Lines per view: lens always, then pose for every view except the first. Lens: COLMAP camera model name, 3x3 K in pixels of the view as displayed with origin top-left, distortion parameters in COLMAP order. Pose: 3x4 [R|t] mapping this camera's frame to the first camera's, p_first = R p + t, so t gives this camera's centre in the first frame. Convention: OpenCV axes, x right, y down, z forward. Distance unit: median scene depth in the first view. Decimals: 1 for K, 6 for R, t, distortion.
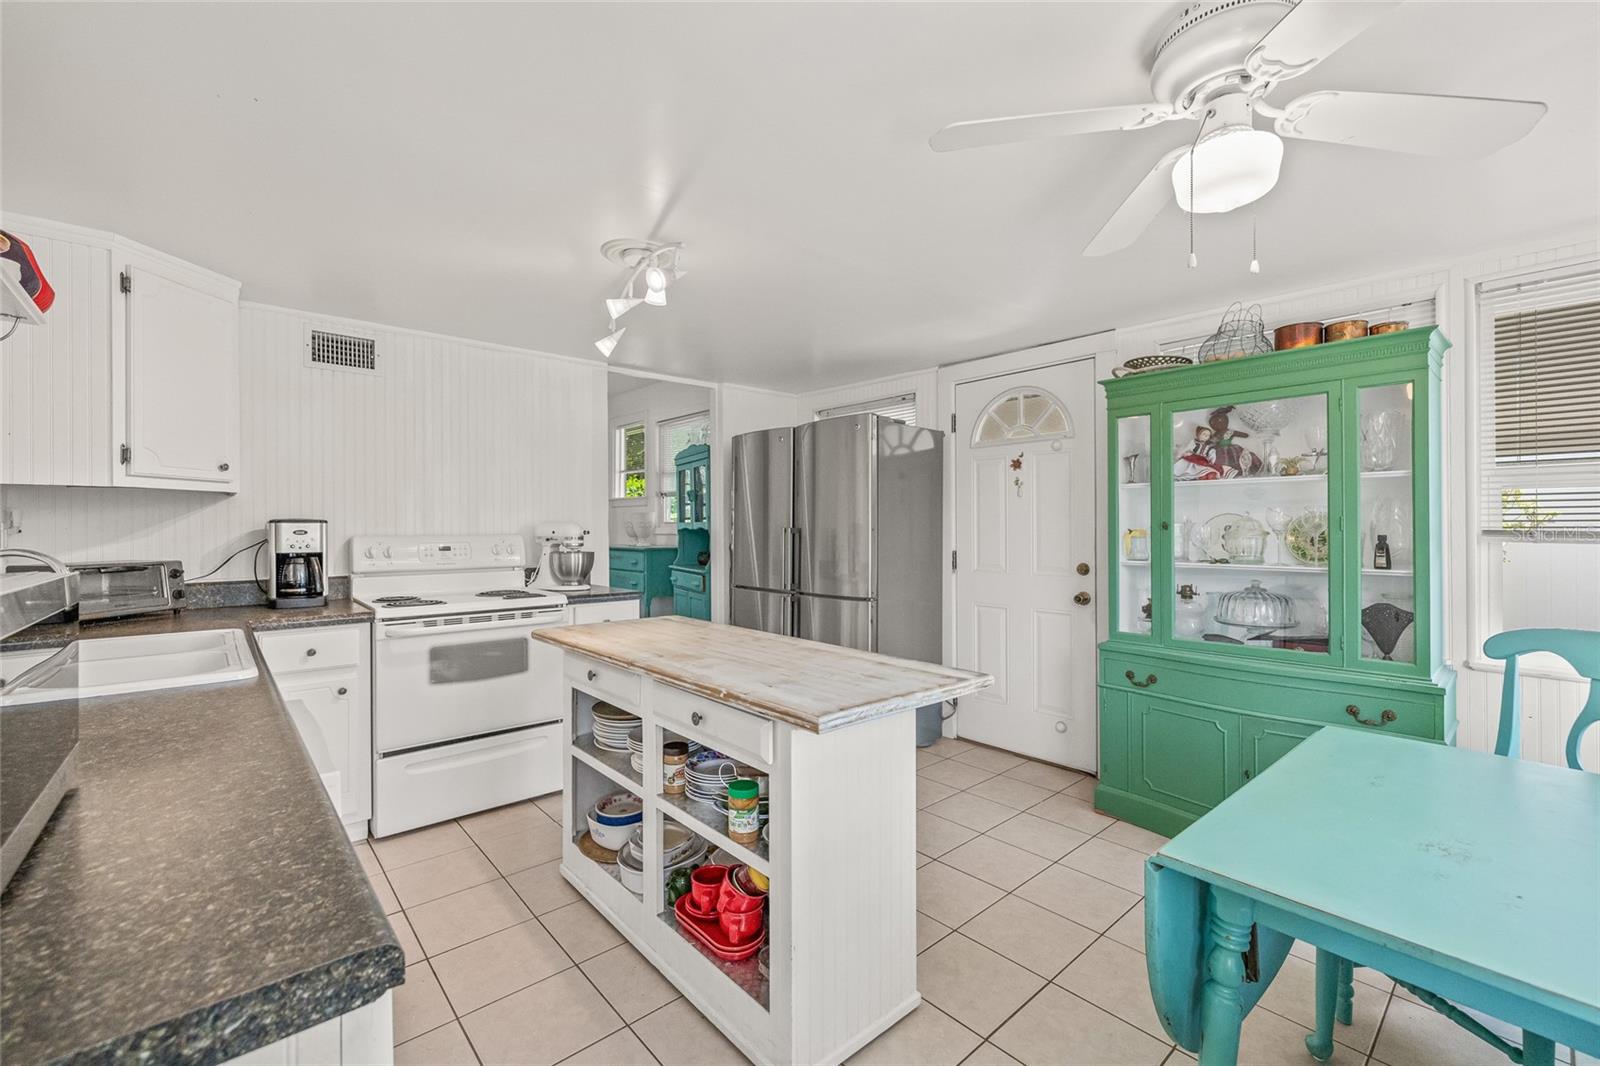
lens RADIAL K [[667.1, 0, 794.6], [0, 667.1, 526.0], [0, 0, 1]] dist [0.000634, -0.000068]
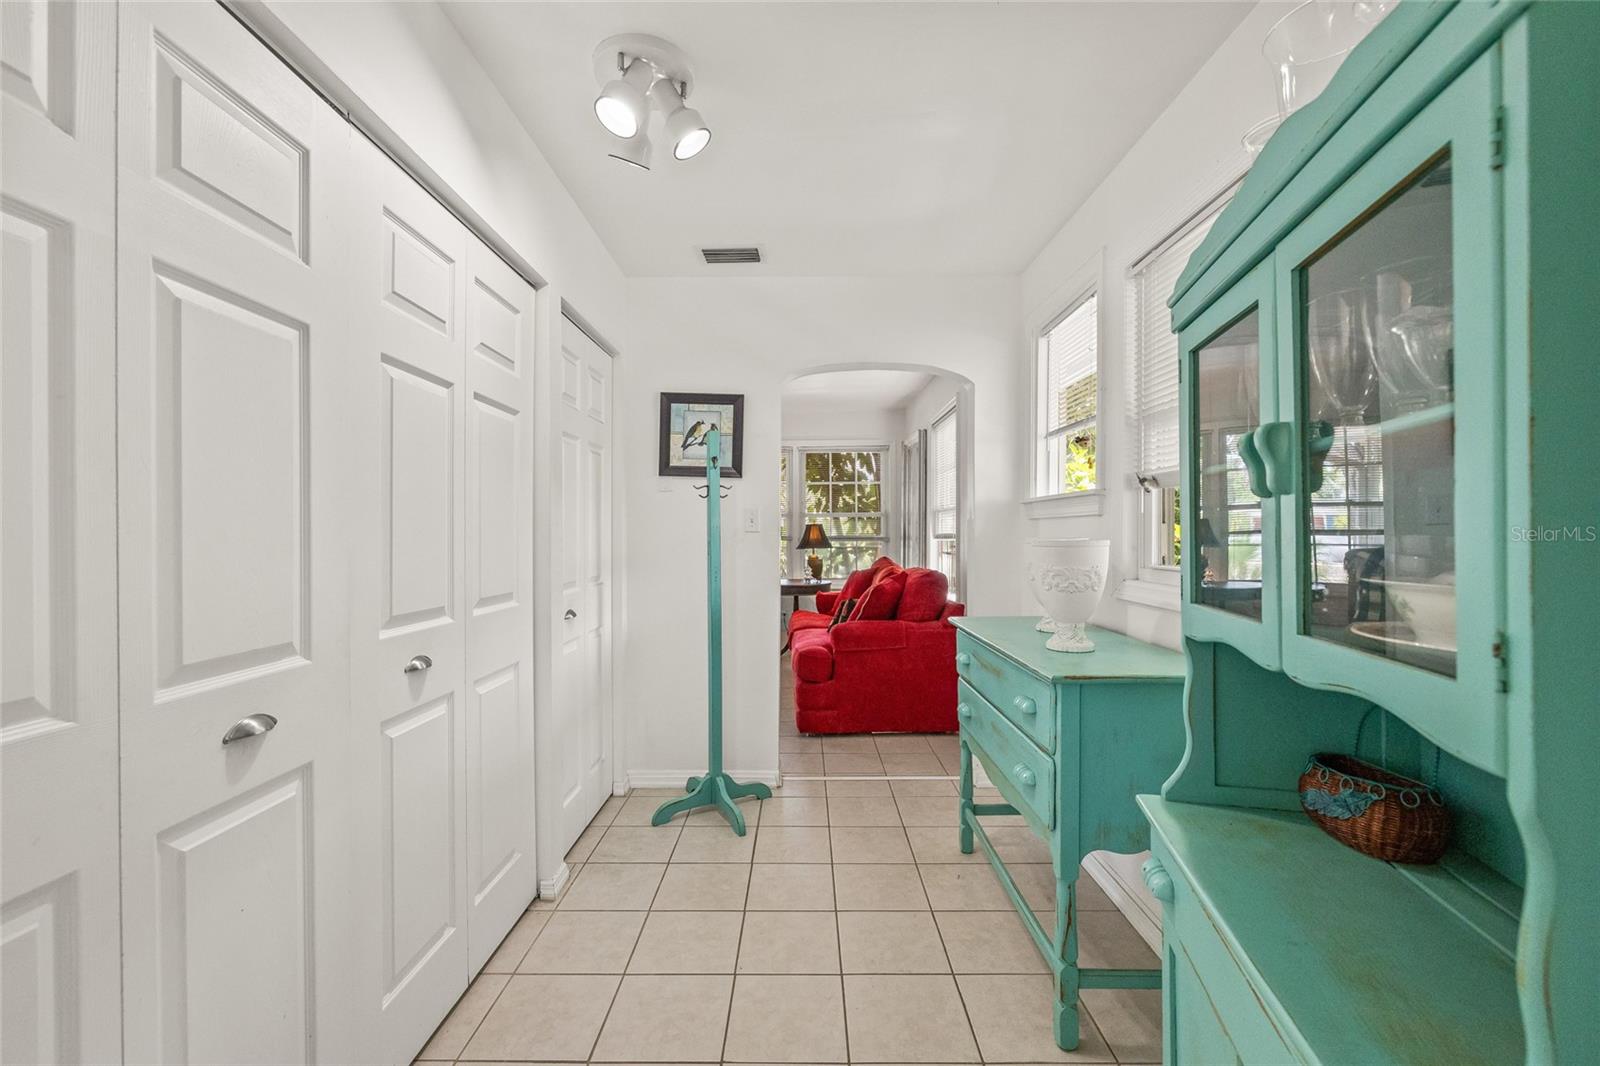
lens RADIAL K [[668.2, 0, 794.9], [0, 668.2, 533.3], [0, 0, 1]] dist [0.001005, -0.000671]
pose [[0.740013, 0.001764, -0.672590, -0.221851], [0.000134, 0.999996, 0.002770, -0.047309], [0.672592, -0.002140, 0.740010, 1.357368]]
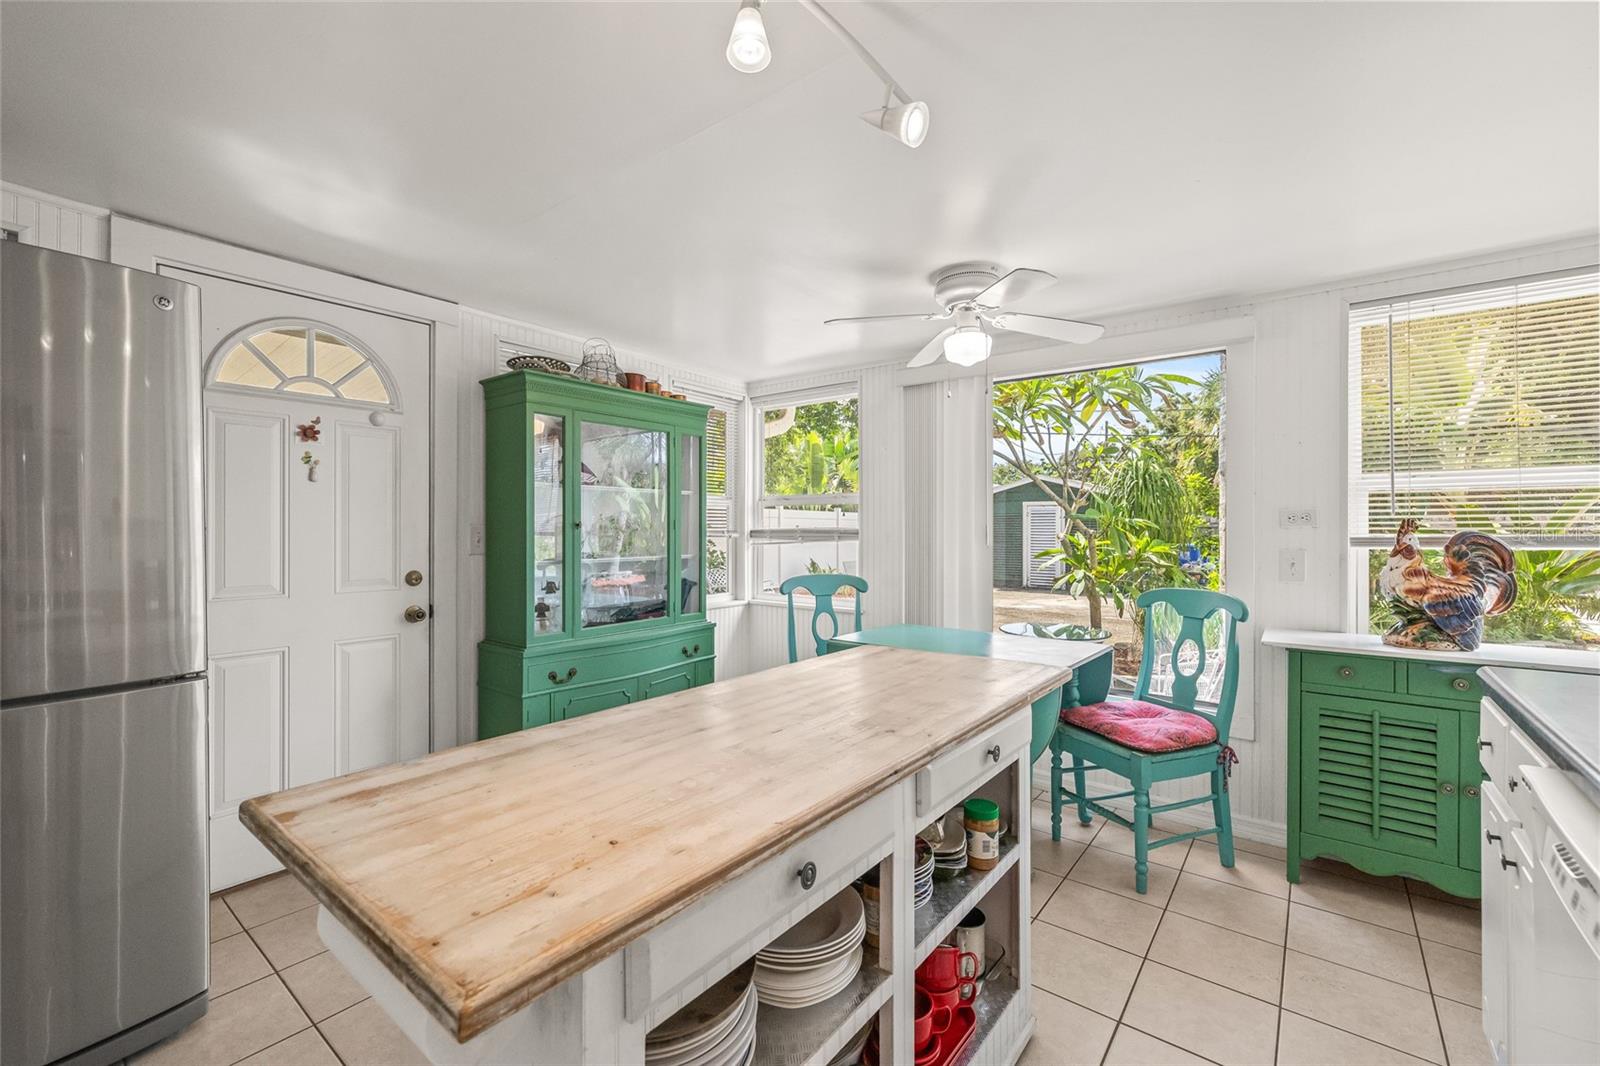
lens RADIAL K [[668.2, 0, 794.9], [0, 668.2, 533.3], [0, 0, 1]] dist [0.001005, -0.000671]
pose [[-0.180292, 0.002168, 0.983611, -0.496691], [0.001087, 0.999997, -0.002005, 0.013033], [-0.983612, 0.000707, -0.180294, 0.751718]]
